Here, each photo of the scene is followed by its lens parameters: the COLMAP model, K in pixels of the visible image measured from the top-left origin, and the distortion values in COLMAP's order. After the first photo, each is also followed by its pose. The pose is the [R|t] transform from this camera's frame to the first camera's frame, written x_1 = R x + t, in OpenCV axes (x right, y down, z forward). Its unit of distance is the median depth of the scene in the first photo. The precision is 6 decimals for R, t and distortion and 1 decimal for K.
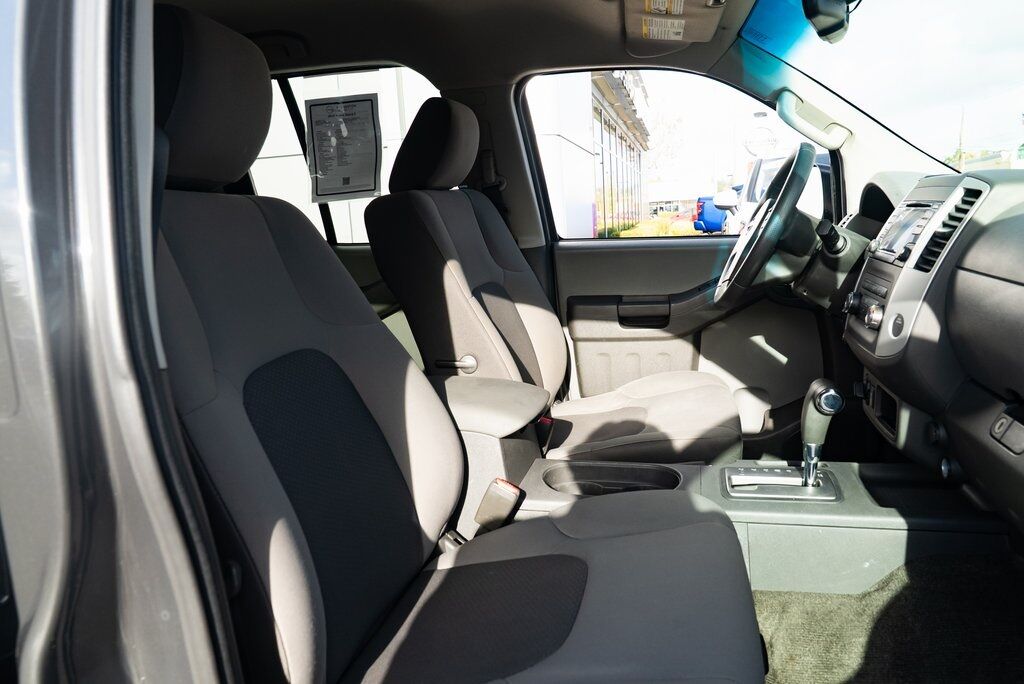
lens RADIAL K [[698.9, 0, 512.0], [0, 698.9, 342.0], [0, 0, 1]] dist [-0.039415, 0.026130]
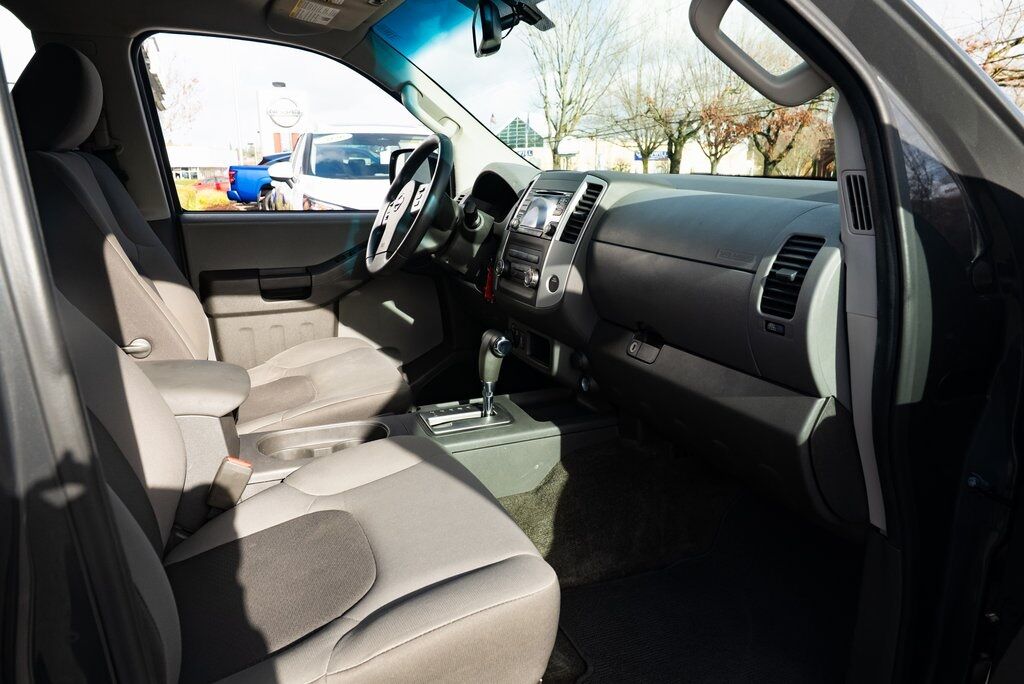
lens RADIAL K [[698.9, 0, 512.0], [0, 698.9, 342.0], [0, 0, 1]] dist [-0.039415, 0.026130]
pose [[0.794404, -0.090799, 0.600565, -0.231637], [0.066083, 0.995814, 0.063144, -0.001587], [-0.603785, -0.010475, 0.797079, -0.023269]]
